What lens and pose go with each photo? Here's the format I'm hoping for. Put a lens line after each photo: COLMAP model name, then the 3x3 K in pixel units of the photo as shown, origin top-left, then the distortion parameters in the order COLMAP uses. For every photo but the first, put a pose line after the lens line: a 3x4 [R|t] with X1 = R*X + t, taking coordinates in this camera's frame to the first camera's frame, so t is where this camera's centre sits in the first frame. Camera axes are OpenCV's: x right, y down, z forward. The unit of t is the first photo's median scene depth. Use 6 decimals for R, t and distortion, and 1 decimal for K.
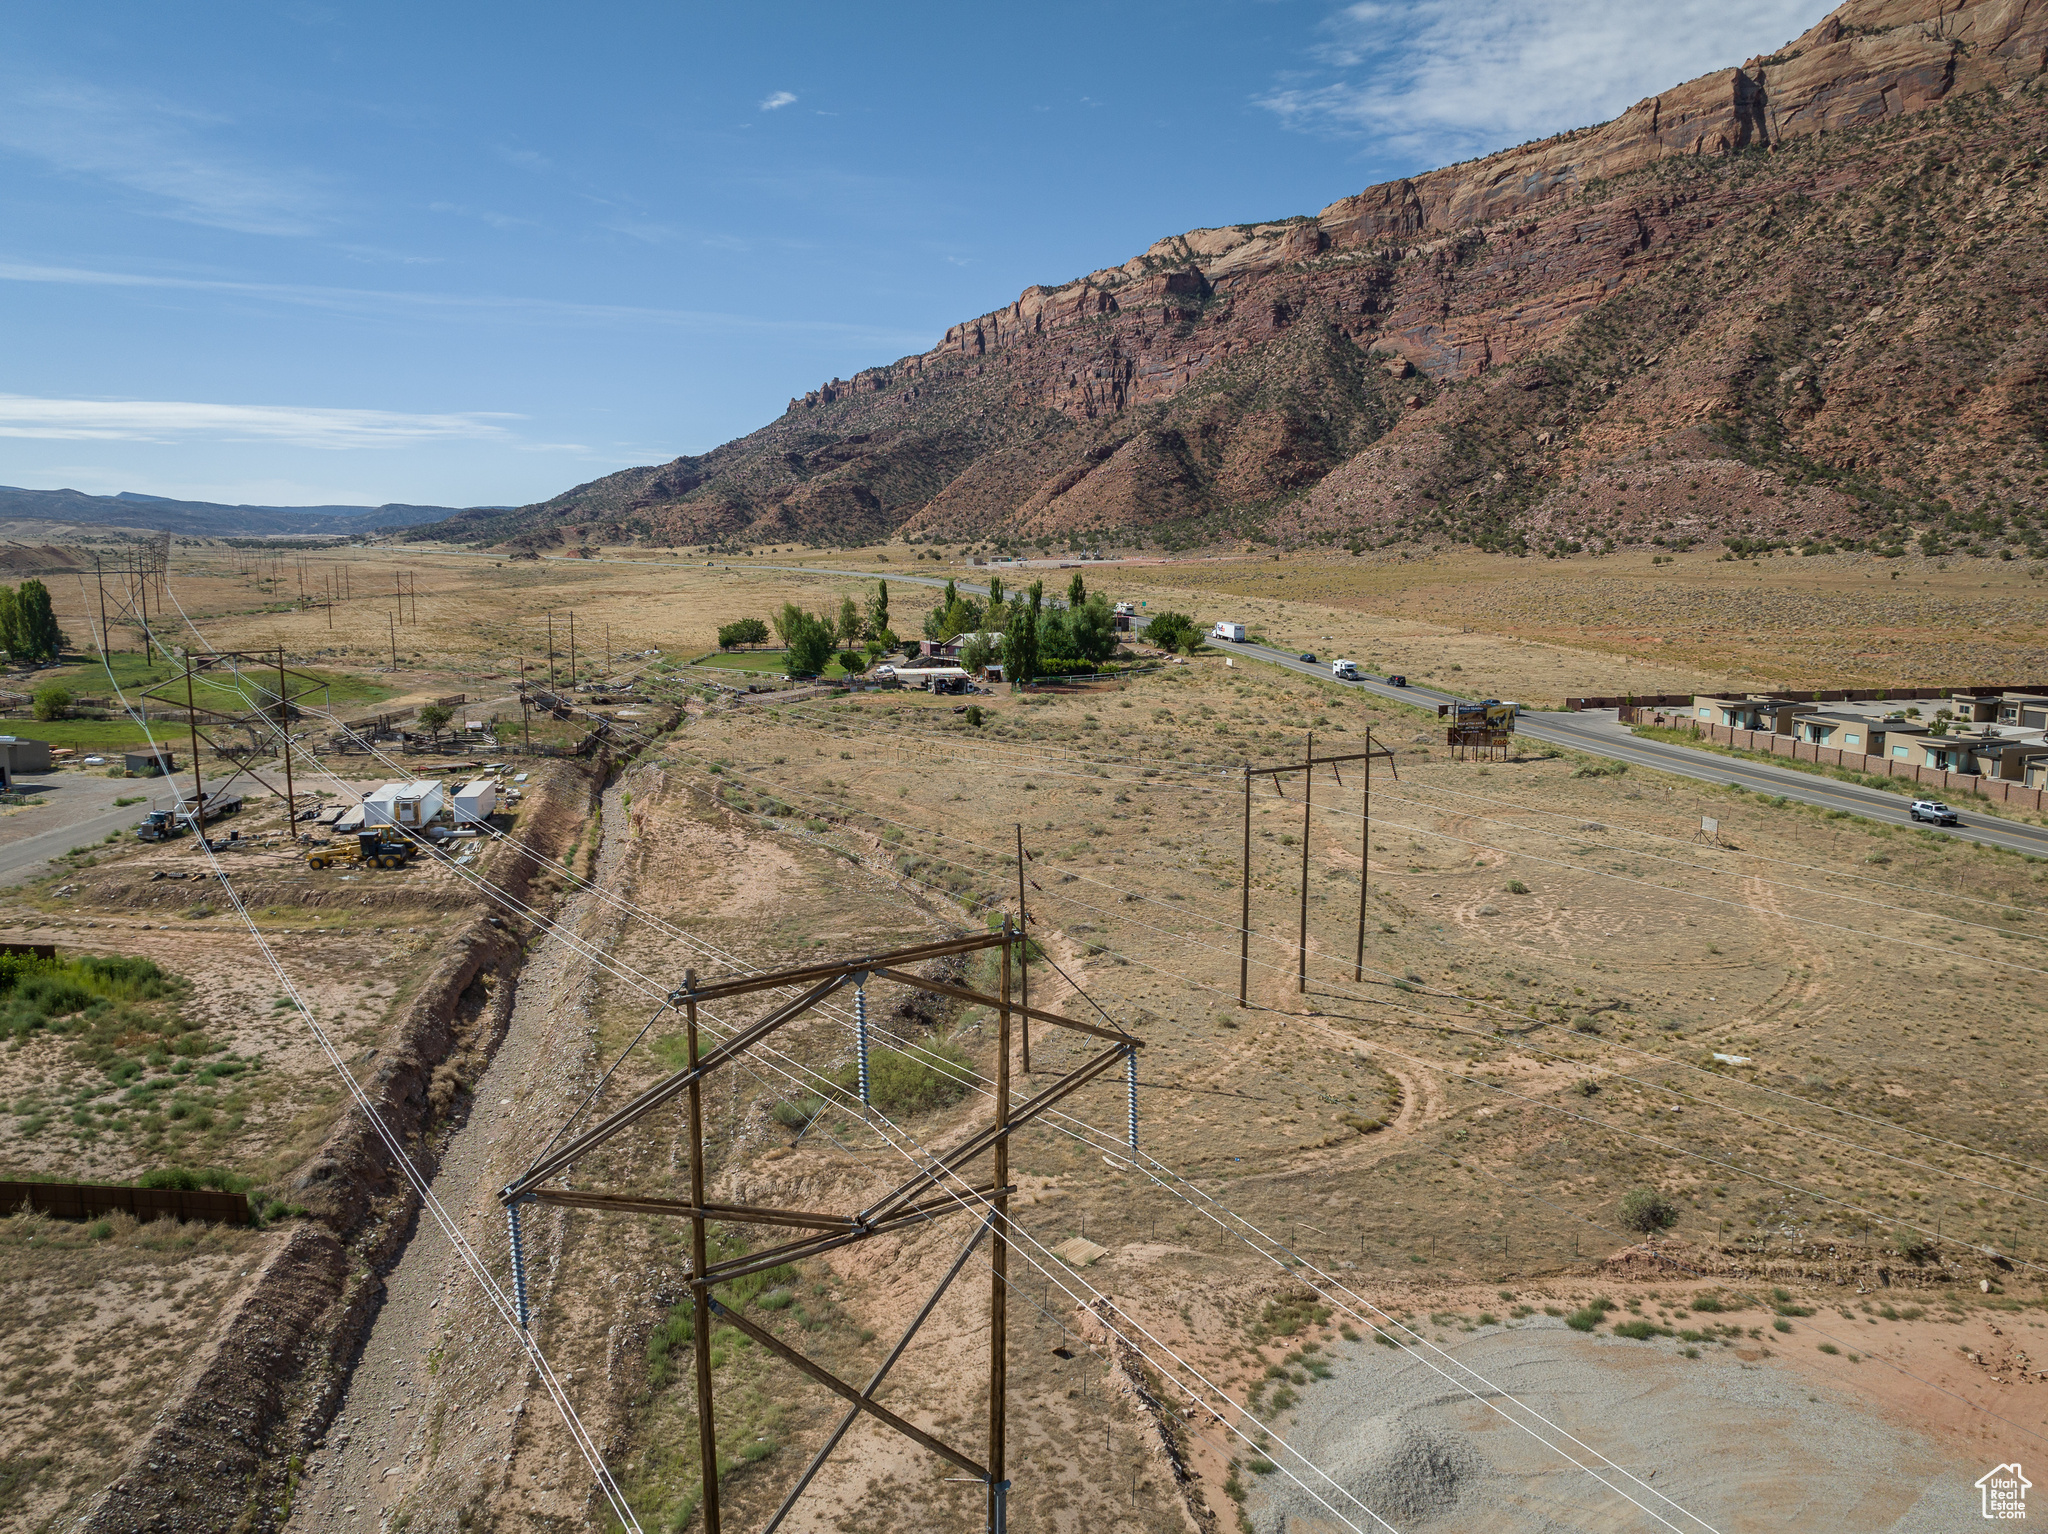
lens RADIAL K [[1442.2, 0, 1013.1], [0, 1442.2, 775.3], [0, 0, 1]] dist [-0.044630, 0.006011]
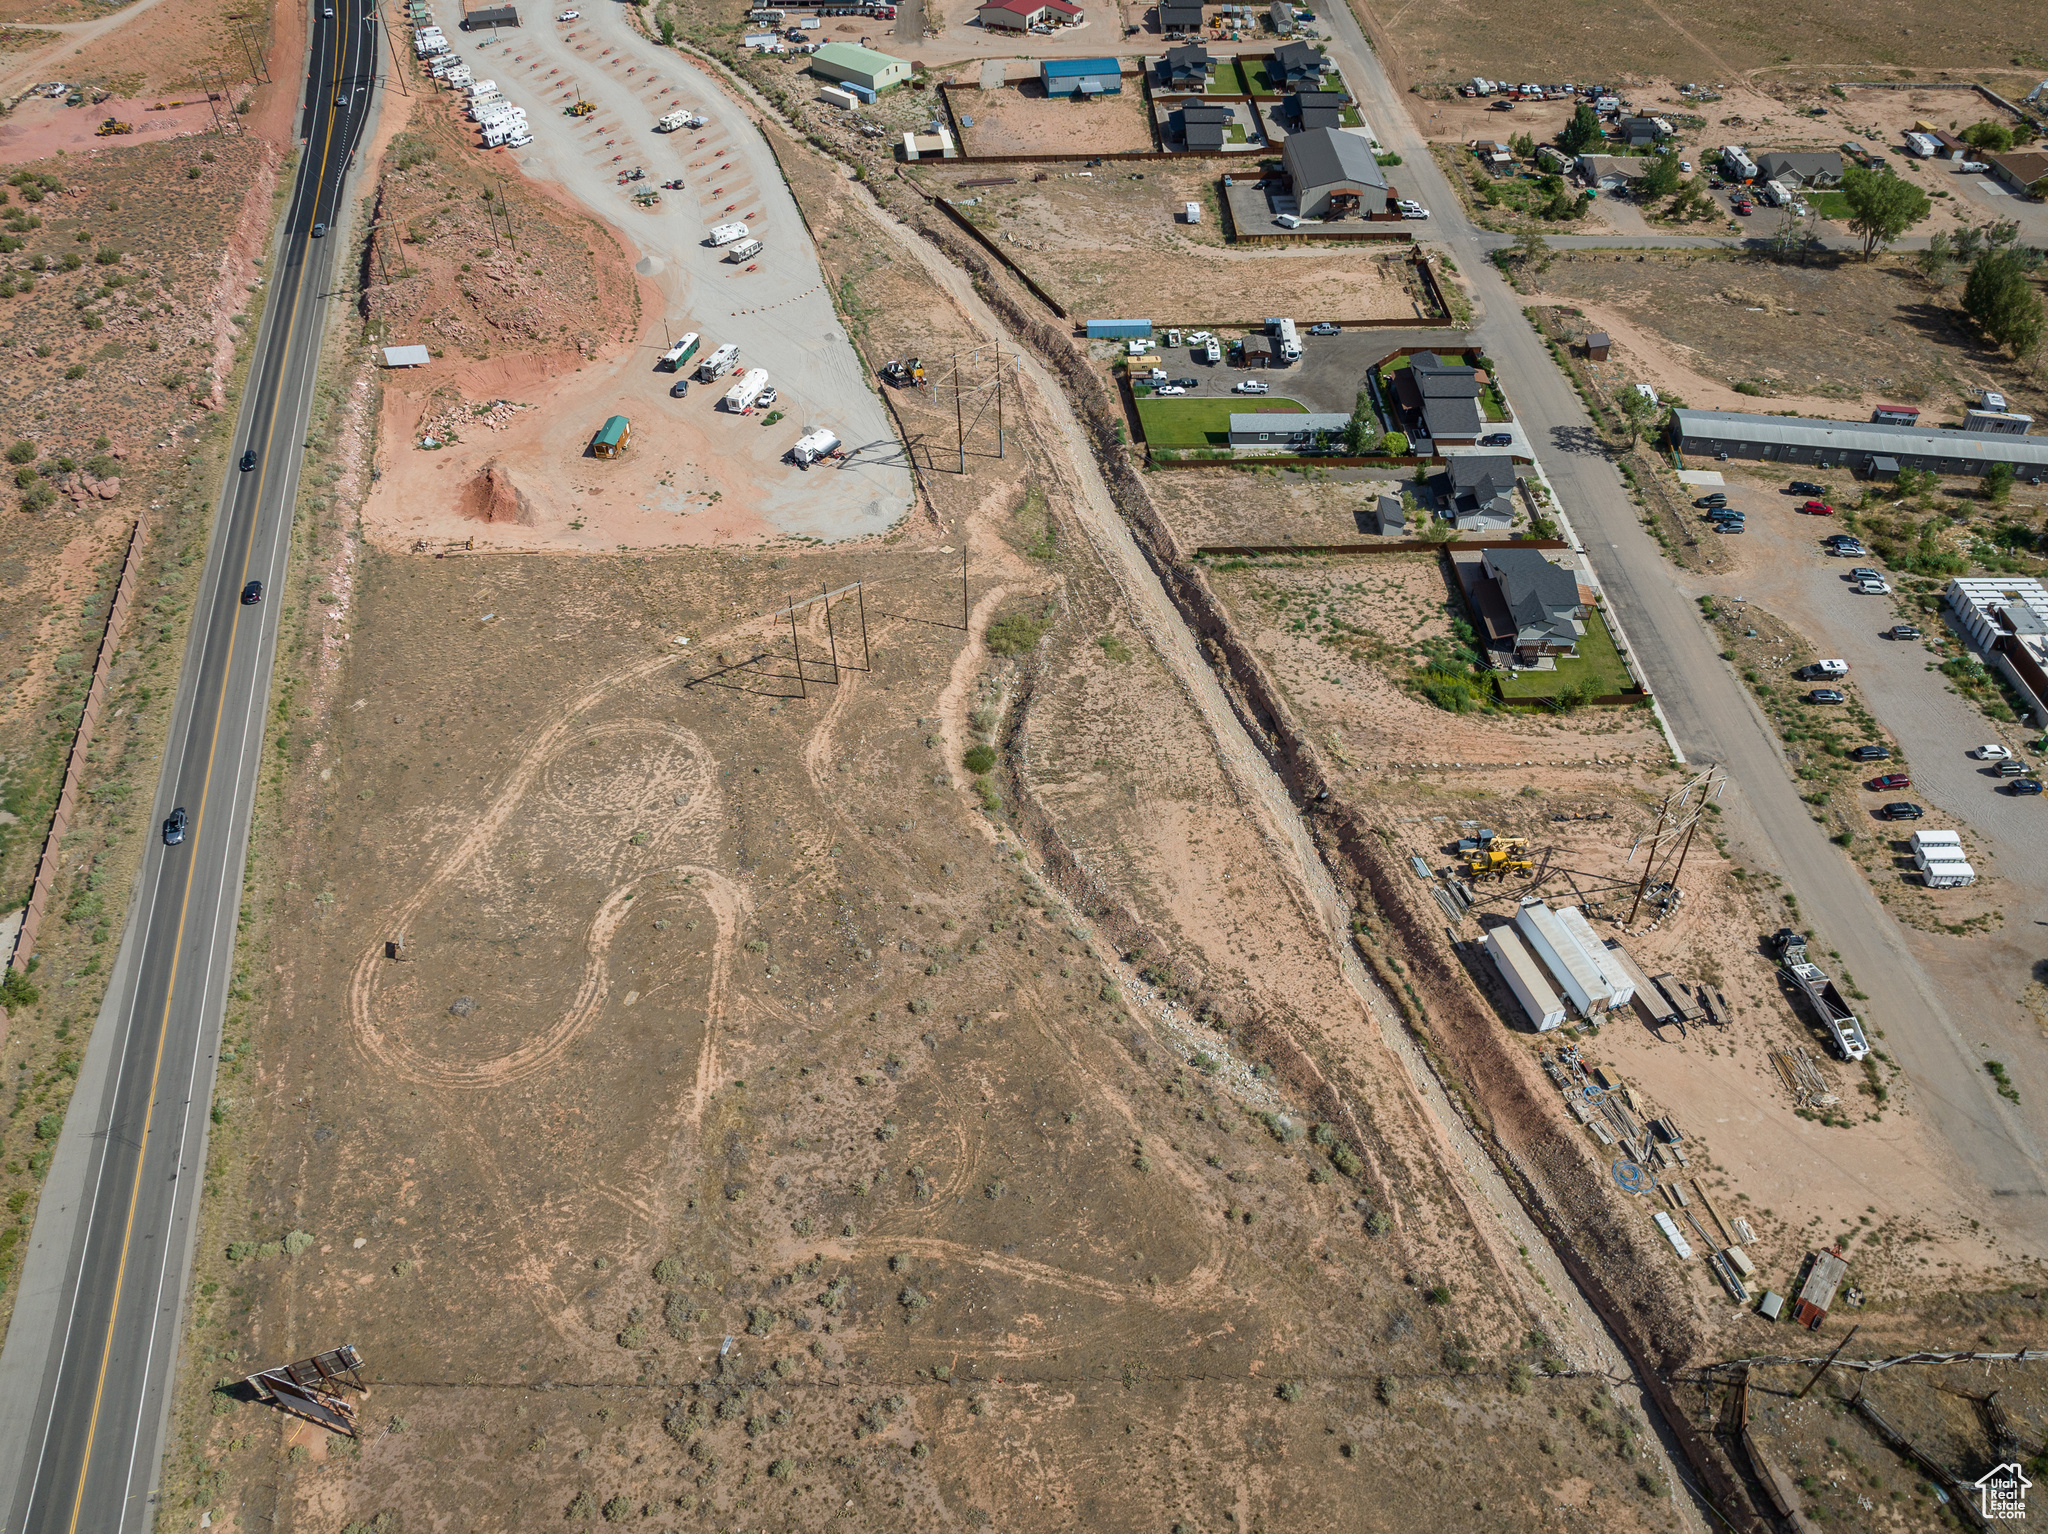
lens RADIAL K [[1493.0, 0, 1047.5], [0, 1493.0, 769.5], [0, 0, 1]] dist [-0.036318, -0.002634]
pose [[-0.996516, 0.062751, -0.054932, 0.002114], [-0.004460, 0.617632, 0.786455, -0.135093], [0.083279, 0.783960, -0.615200, 0.223959]]
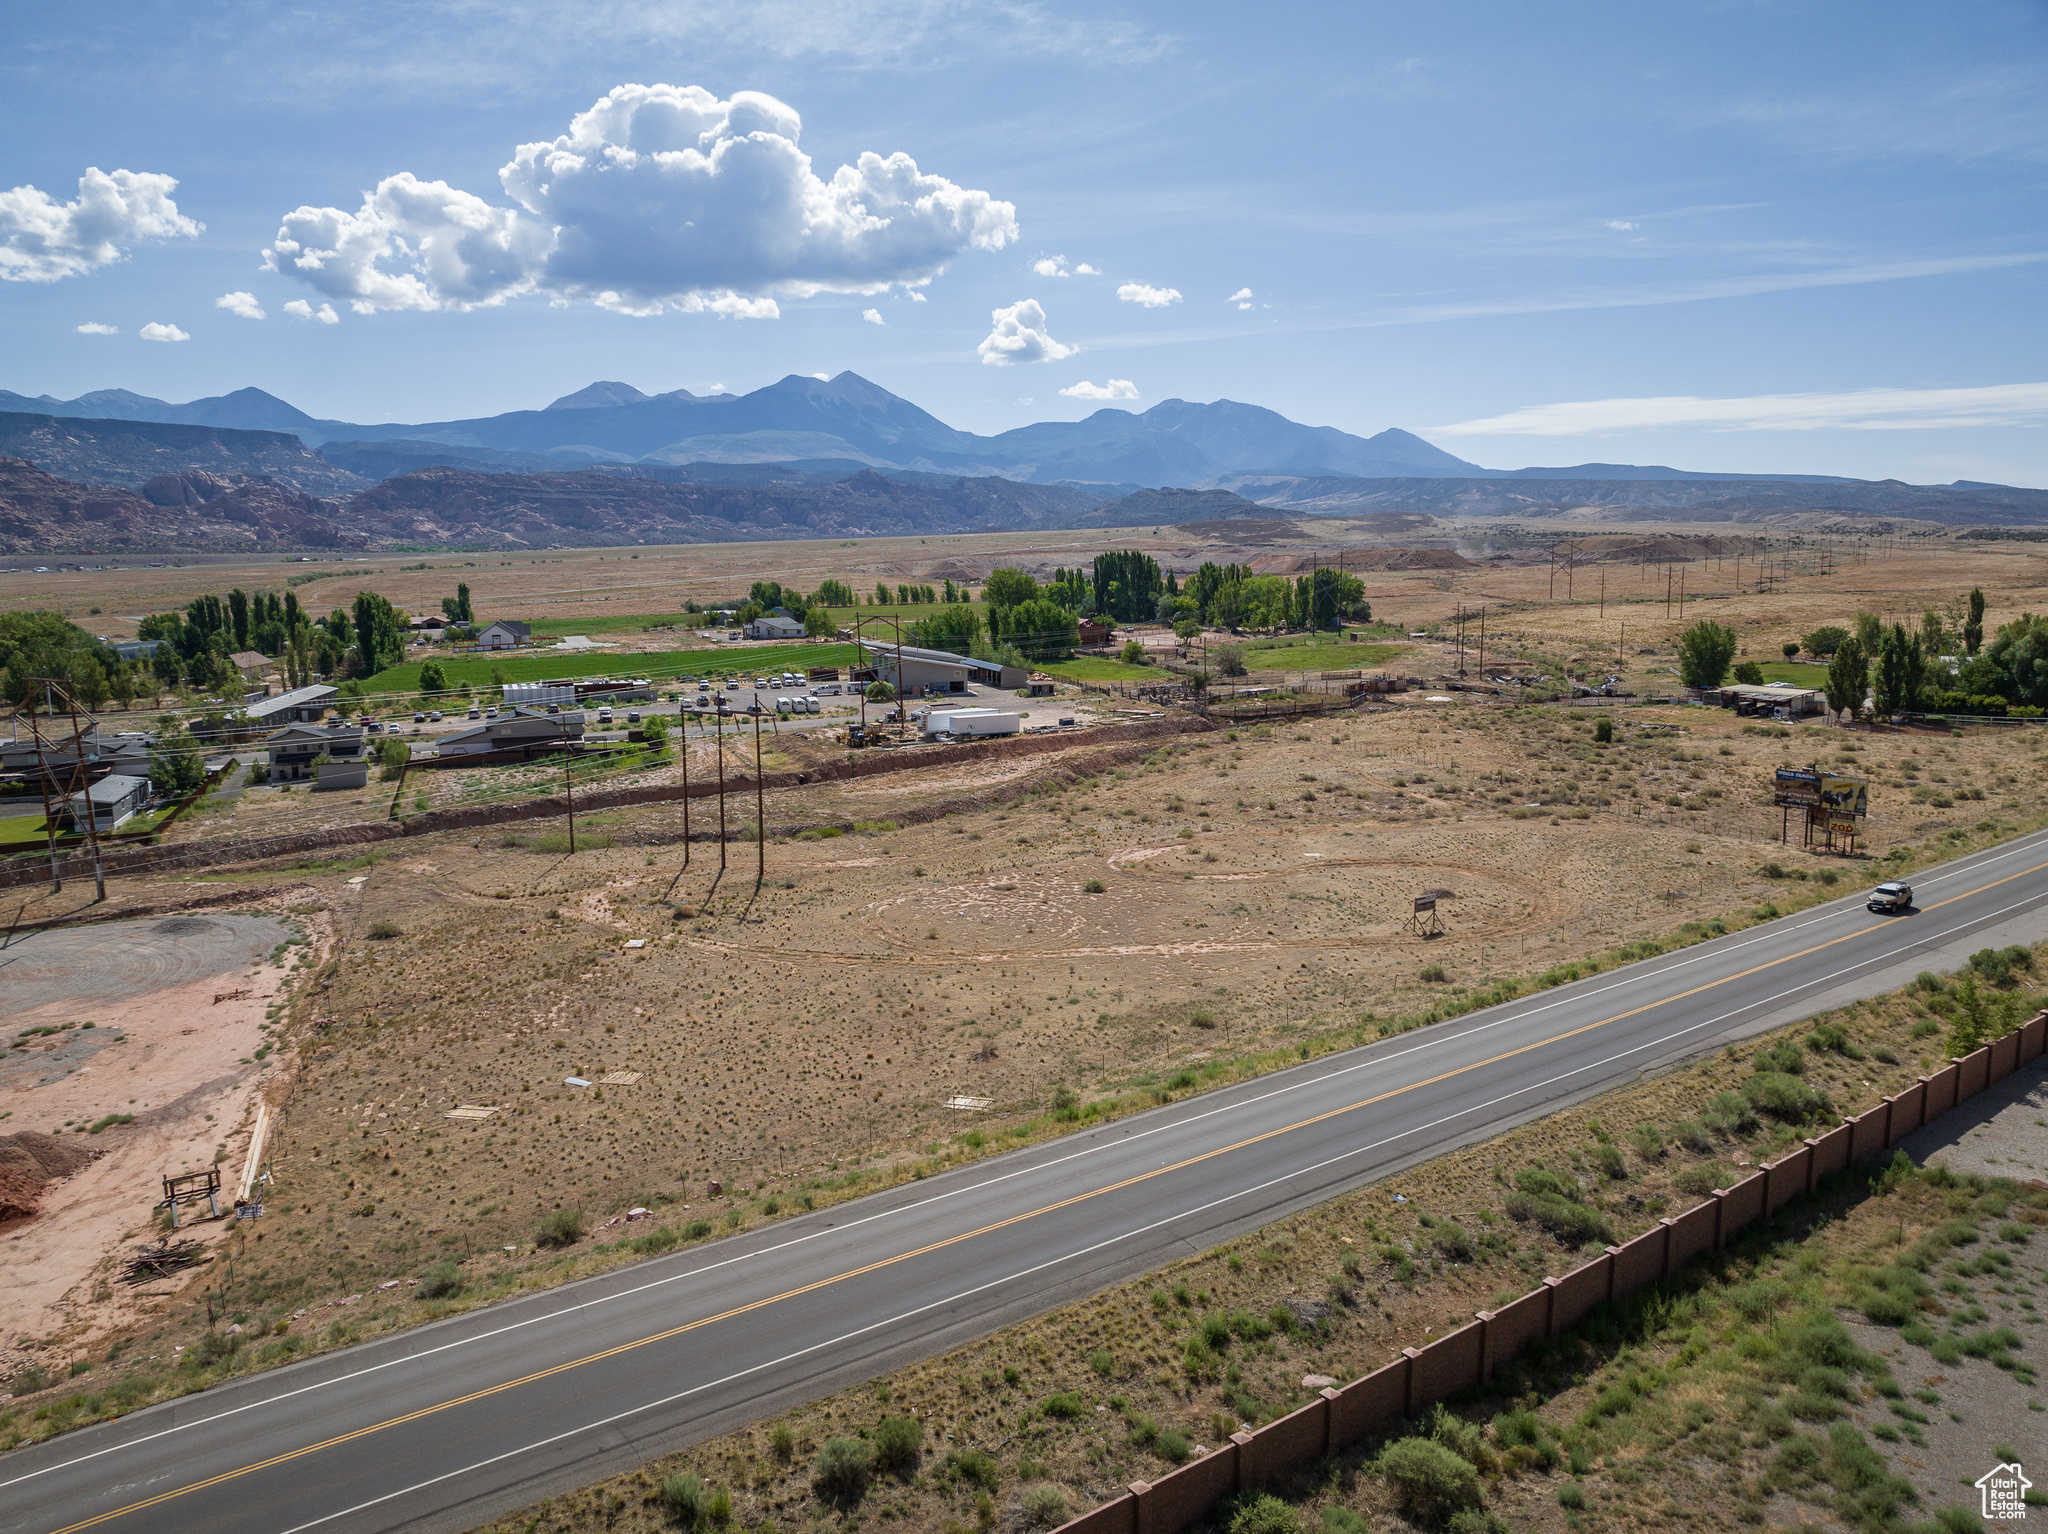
lens RADIAL K [[1442.3, 0, 1012.9], [0, 1442.3, 766.9], [0, 0, 1]] dist [-0.036608, -0.004407]
pose [[0.411774, 0.136808, -0.900958, 0.149081], [-0.135044, 0.986912, 0.088139, -0.011066], [0.901224, 0.085375, 0.424860, 0.057405]]
